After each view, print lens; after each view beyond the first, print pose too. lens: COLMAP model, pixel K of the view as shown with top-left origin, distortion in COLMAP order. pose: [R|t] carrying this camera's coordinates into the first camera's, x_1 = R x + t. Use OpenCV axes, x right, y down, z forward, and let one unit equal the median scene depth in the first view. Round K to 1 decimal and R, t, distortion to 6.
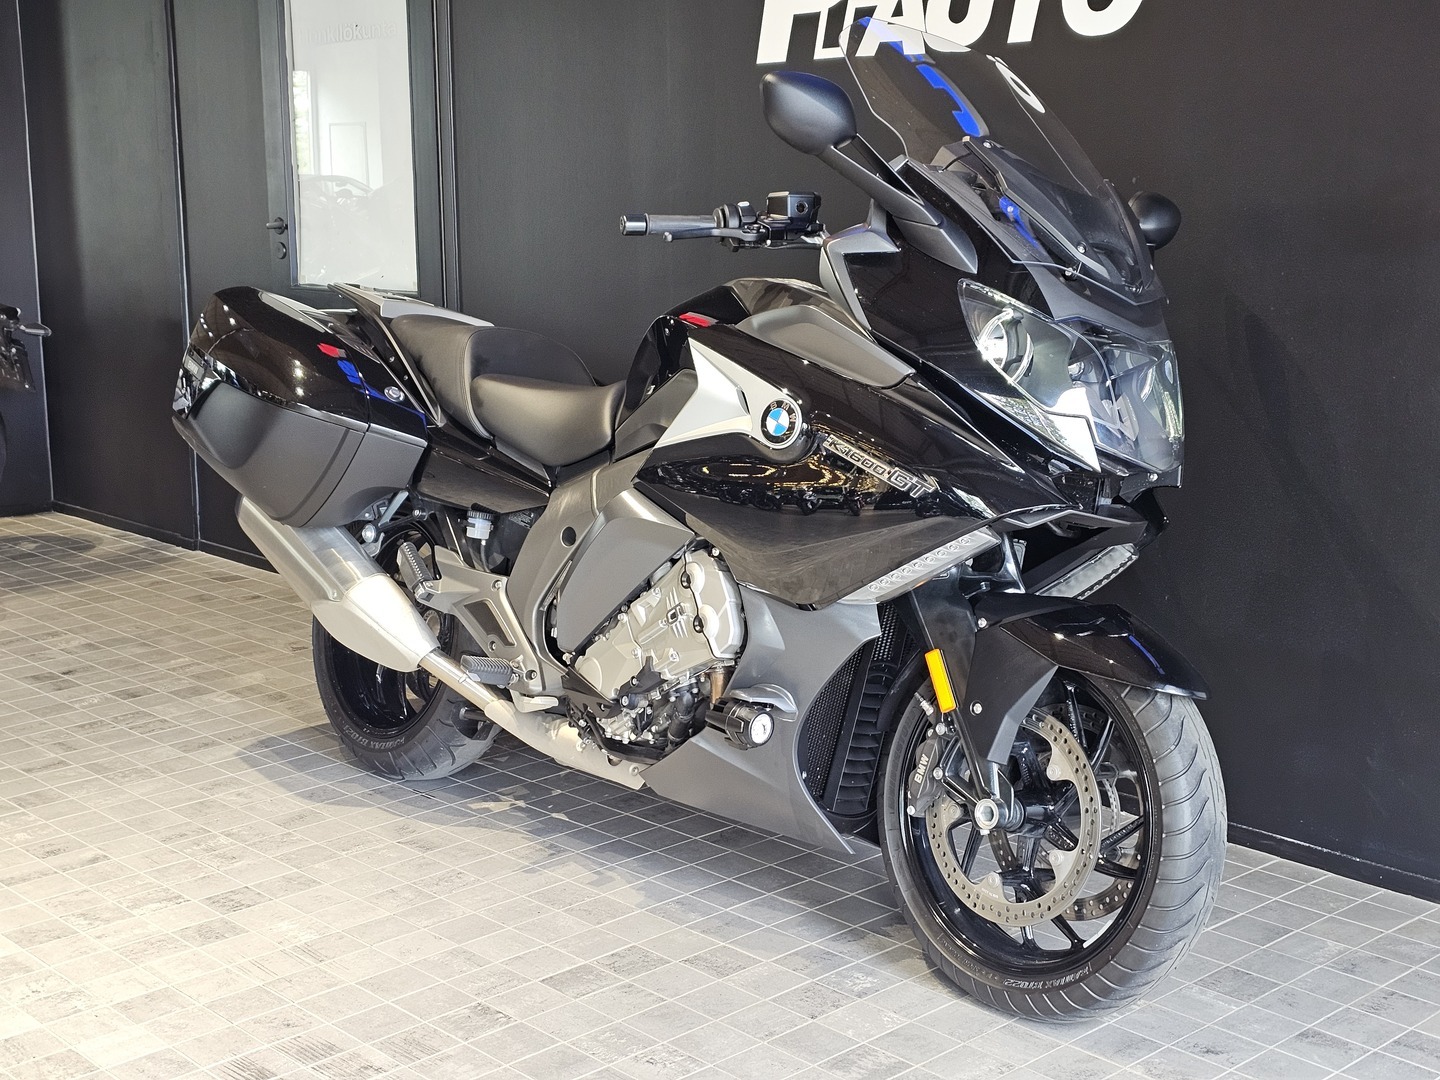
lens RADIAL K [[2035.7, 0, 720.0], [0, 2035.7, 540.0], [0, 0, 1]] dist [0.167233, -0.061367]
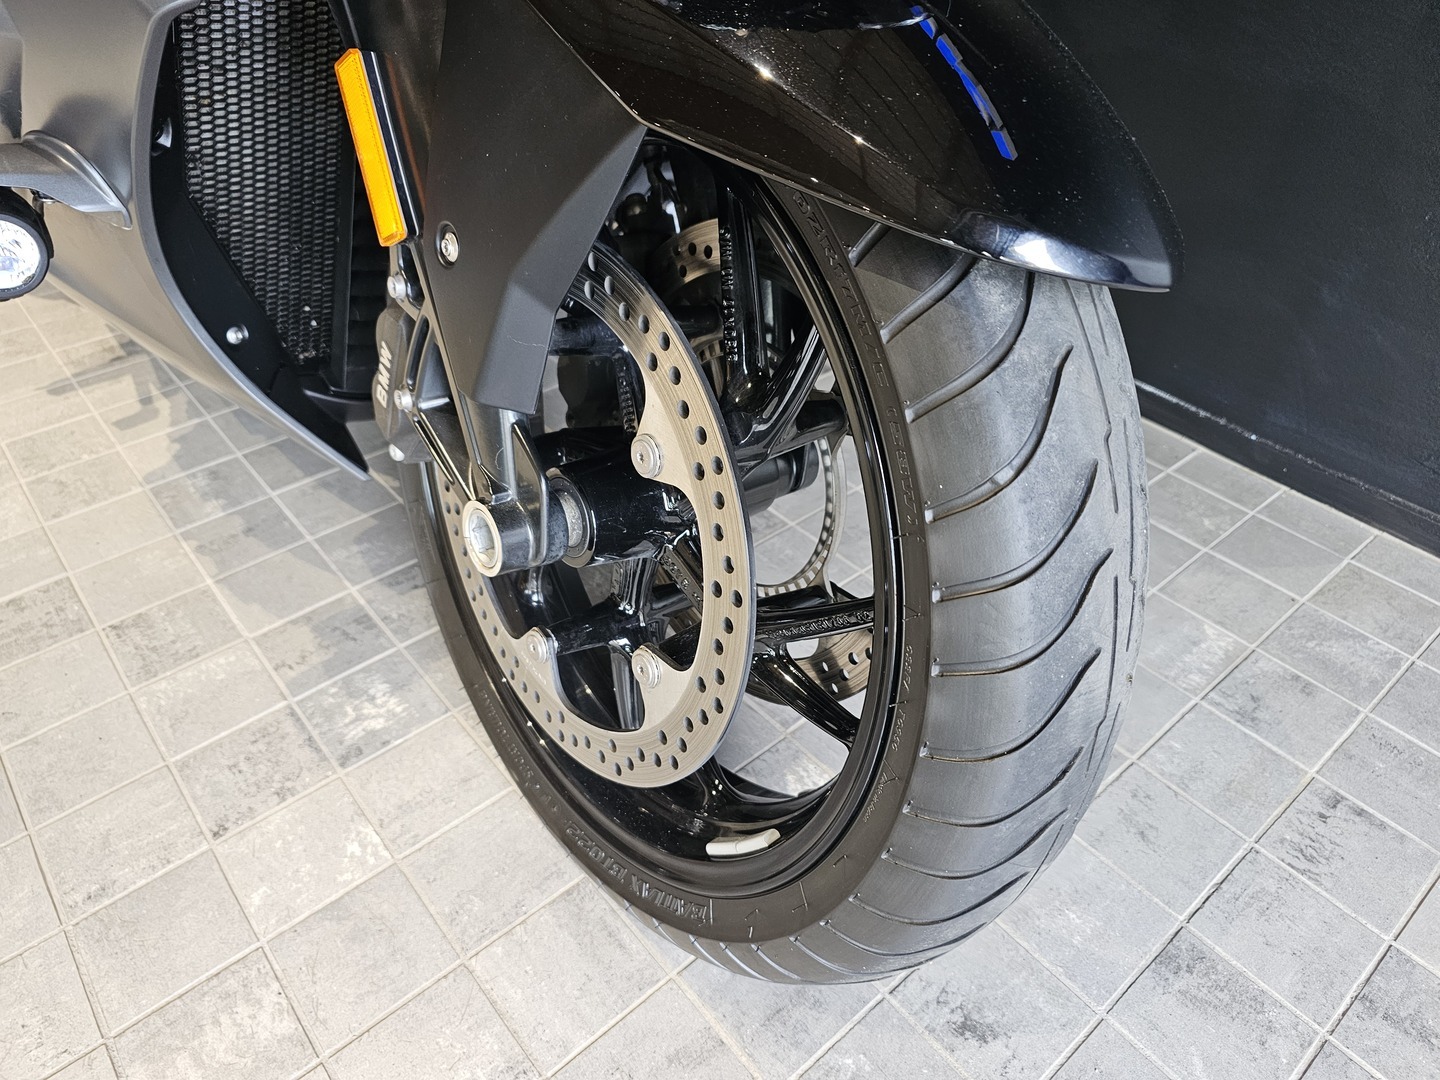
lens RADIAL K [[999.9, 0, 720.0], [0, 999.9, 540.0], [0, 0, 1]] dist [0.005969, -0.000591]
pose [[0.998822, 0.043042, -0.022406, 0.164610], [-0.027283, 0.879989, 0.474211, 0.042155], [0.040128, -0.473041, 0.880126, 0.775564]]
